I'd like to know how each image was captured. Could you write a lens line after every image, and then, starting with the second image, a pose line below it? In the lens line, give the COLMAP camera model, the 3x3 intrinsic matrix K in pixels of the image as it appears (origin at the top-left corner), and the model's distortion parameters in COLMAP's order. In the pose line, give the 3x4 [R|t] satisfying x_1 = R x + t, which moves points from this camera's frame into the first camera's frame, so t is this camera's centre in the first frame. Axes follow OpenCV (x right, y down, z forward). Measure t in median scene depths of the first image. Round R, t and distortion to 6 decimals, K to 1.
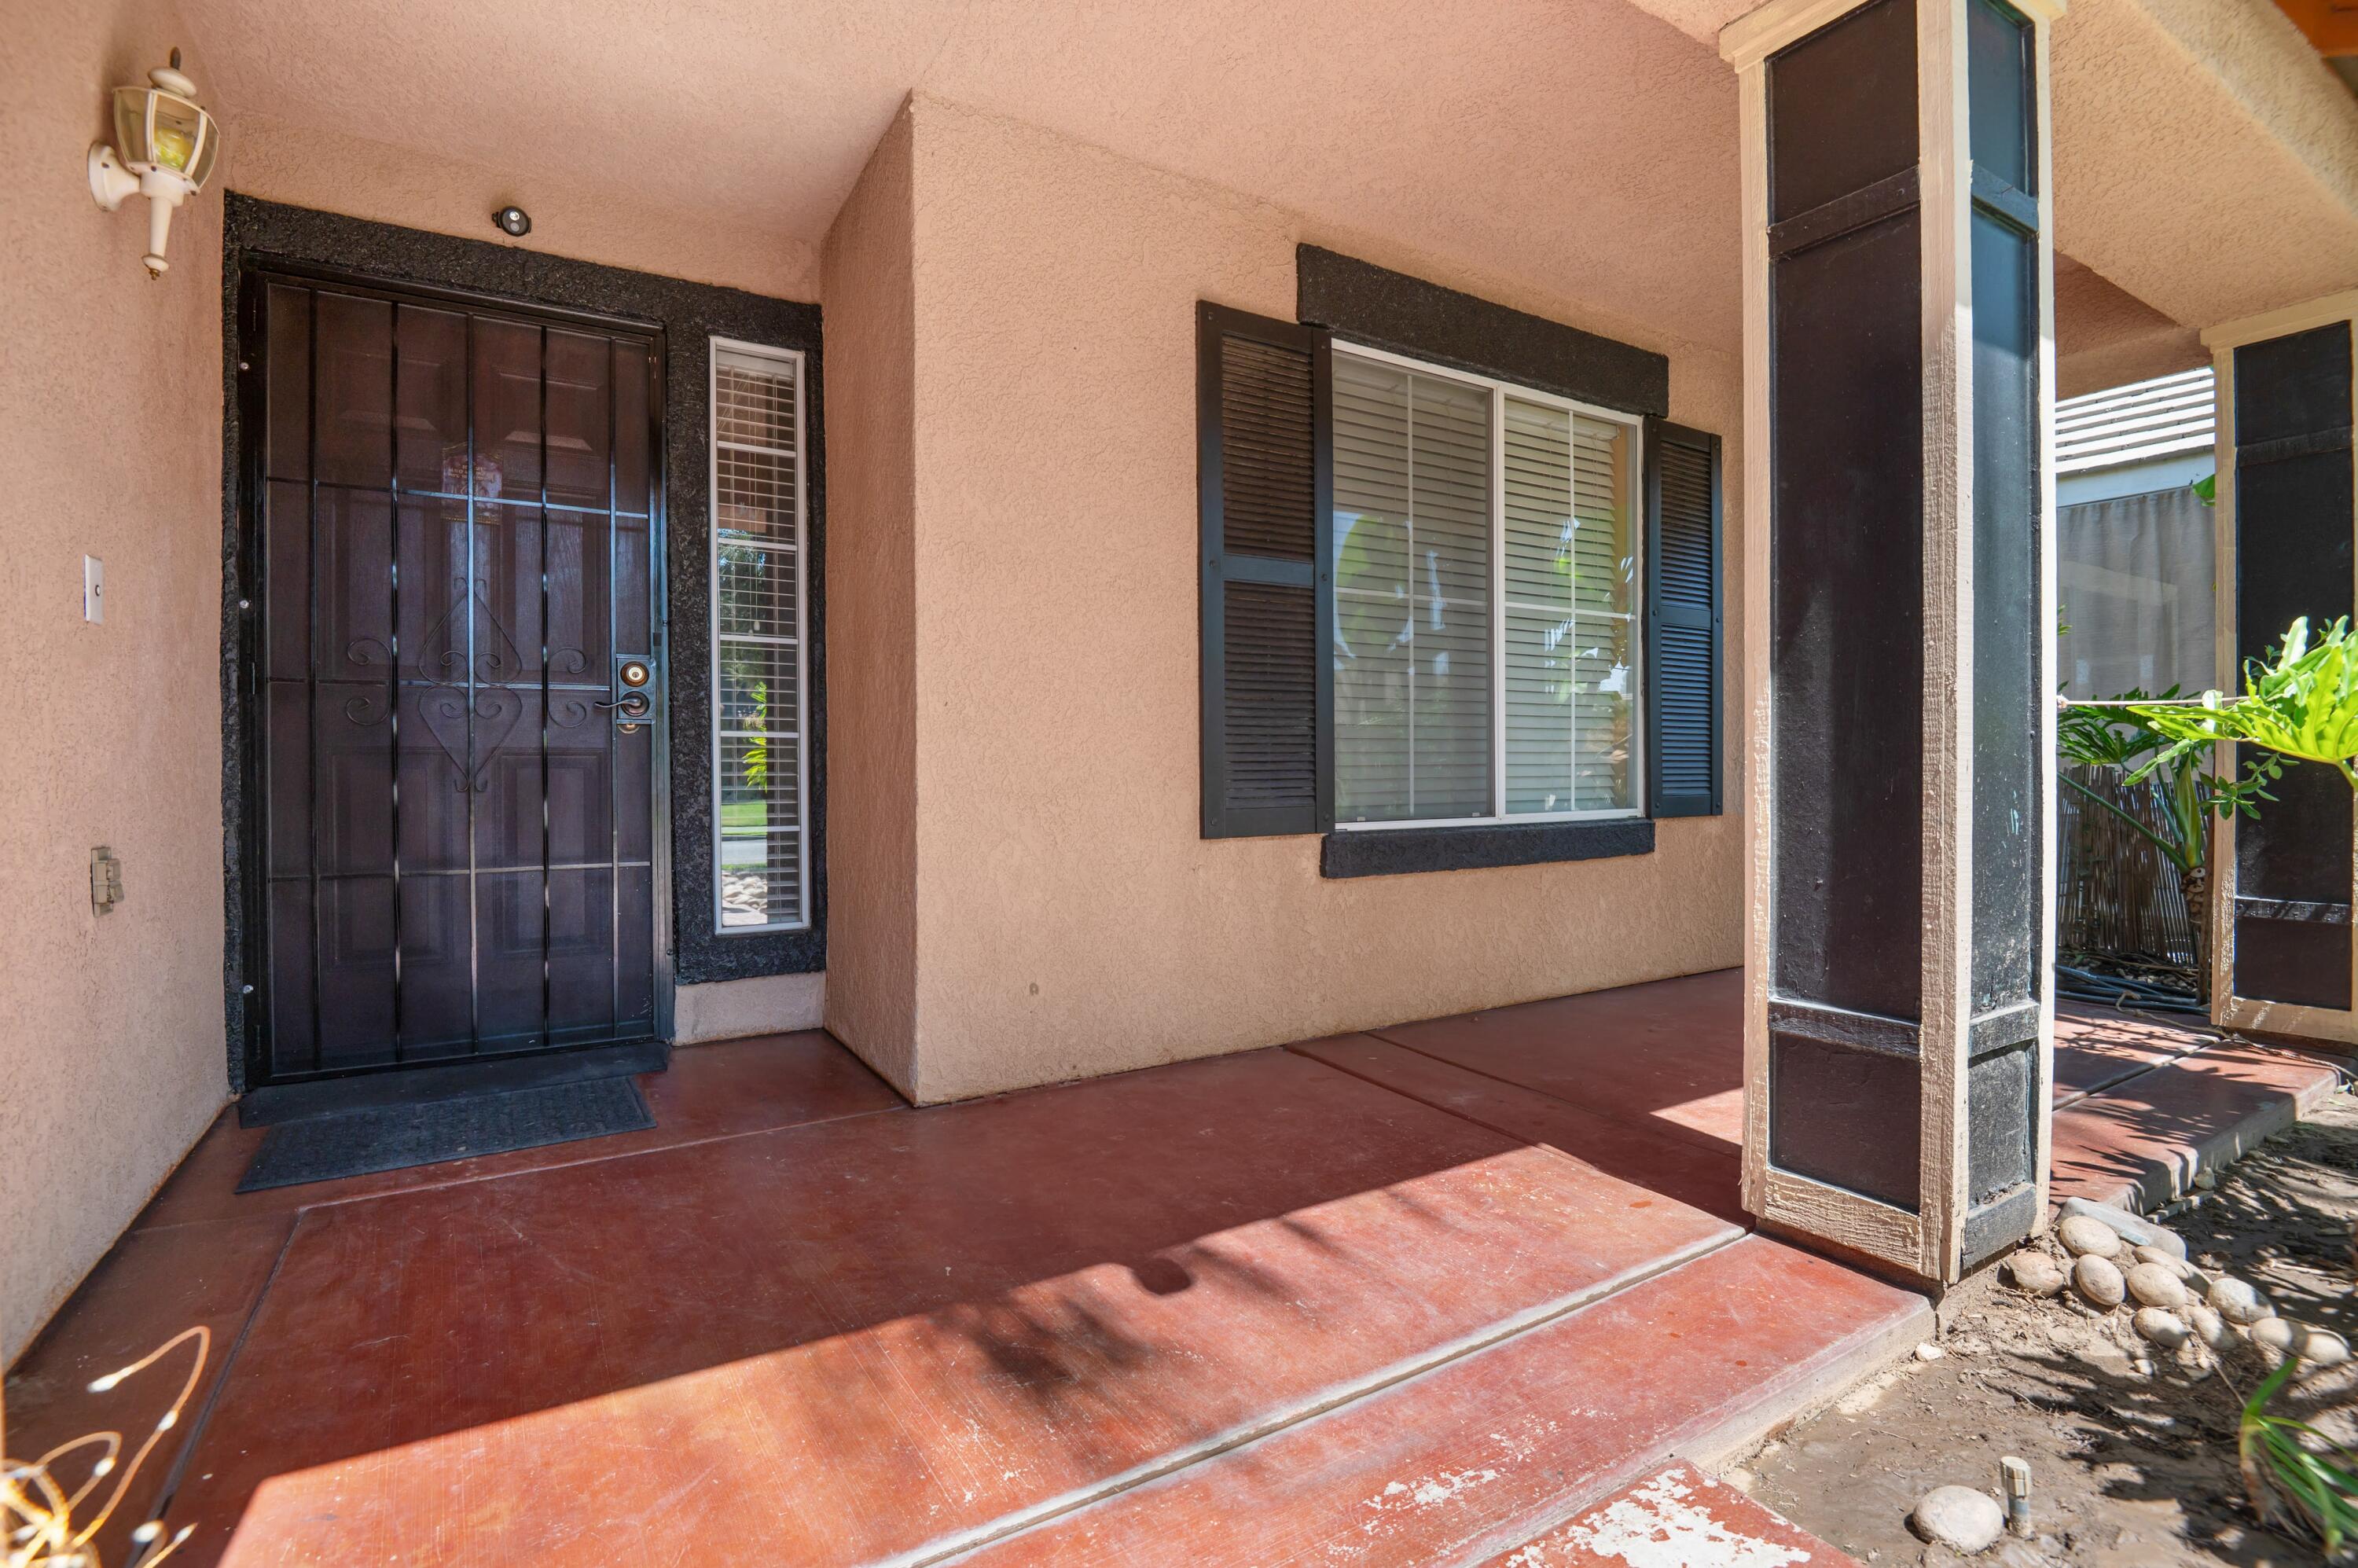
lens RADIAL K [[1084.4, 0, 1176.3], [0, 1084.4, 778.8], [0, 0, 1]] dist [-0.020435, -0.001541]
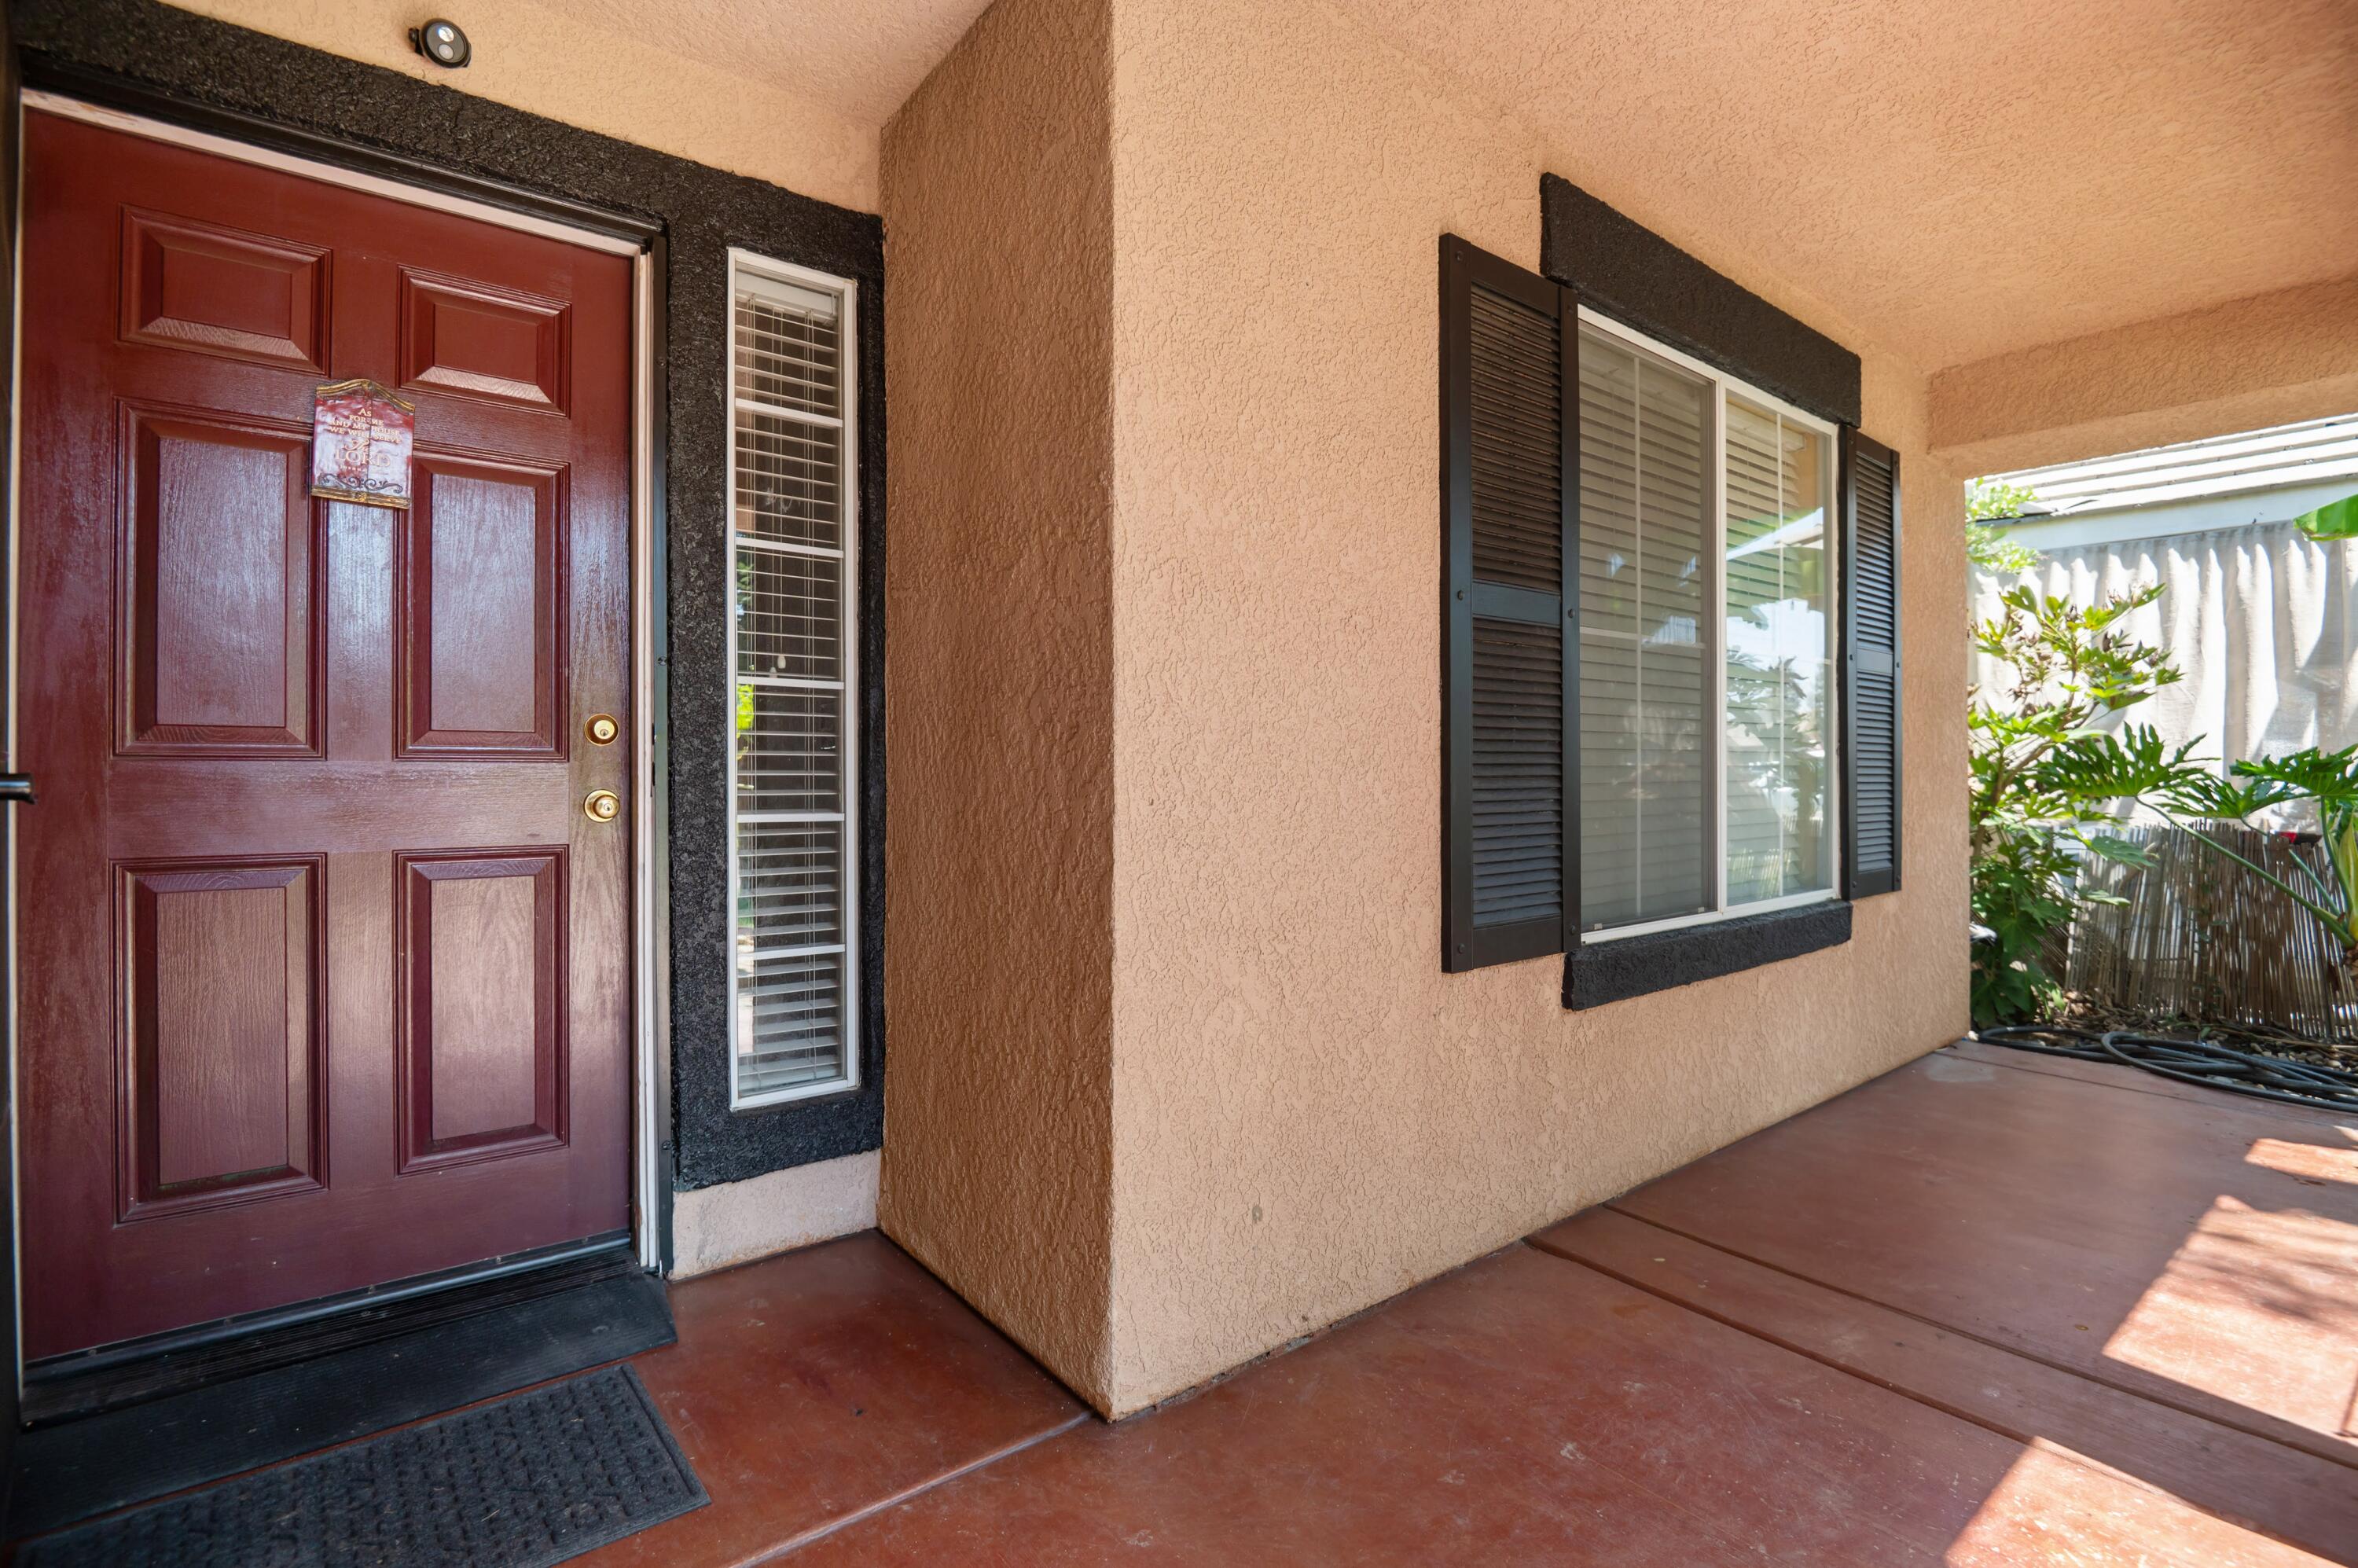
lens RADIAL K [[1084.4, 0, 1172.2], [0, 1084.4, 770.8], [0, 0, 1]] dist [-0.020435, -0.001541]
pose [[0.993278, 0.004392, 0.115674, -0.232204], [-0.003157, 0.999936, -0.010857, -0.068227], [-0.115714, 0.010418, 0.993228, 0.287015]]
